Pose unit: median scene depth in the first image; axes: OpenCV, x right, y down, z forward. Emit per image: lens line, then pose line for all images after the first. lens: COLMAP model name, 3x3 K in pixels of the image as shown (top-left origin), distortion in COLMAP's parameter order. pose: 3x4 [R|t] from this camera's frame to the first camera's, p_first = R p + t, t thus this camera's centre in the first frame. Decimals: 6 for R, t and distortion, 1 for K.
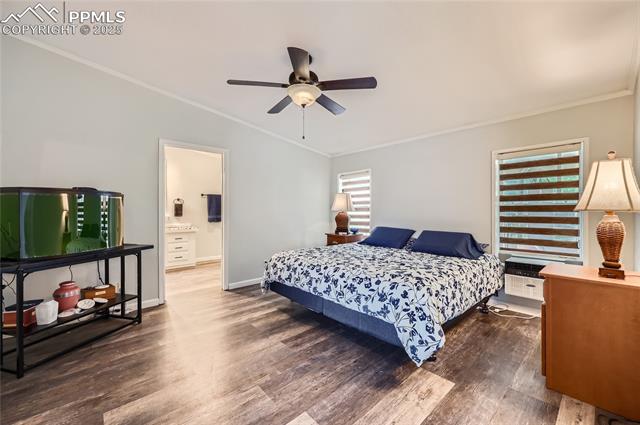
lens RADIAL K [[261.1, 0, 320.4], [0, 261.1, 211.7], [0, 0, 1]] dist [-0.003017, -0.000023]
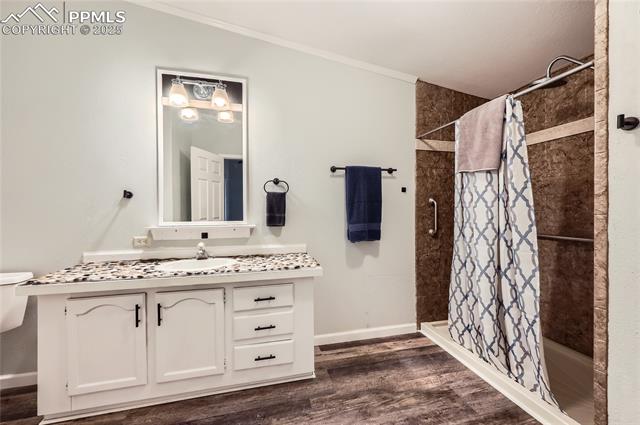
lens RADIAL K [[261.1, 0, 320.6], [0, 261.1, 211.5], [0, 0, 1]] dist [-0.003017, -0.000023]
pose [[0.887406, 0.003473, -0.460976, -0.307494], [-0.001095, 0.999985, 0.005427, -0.004311], [0.460988, -0.004311, 0.887396, 0.684674]]
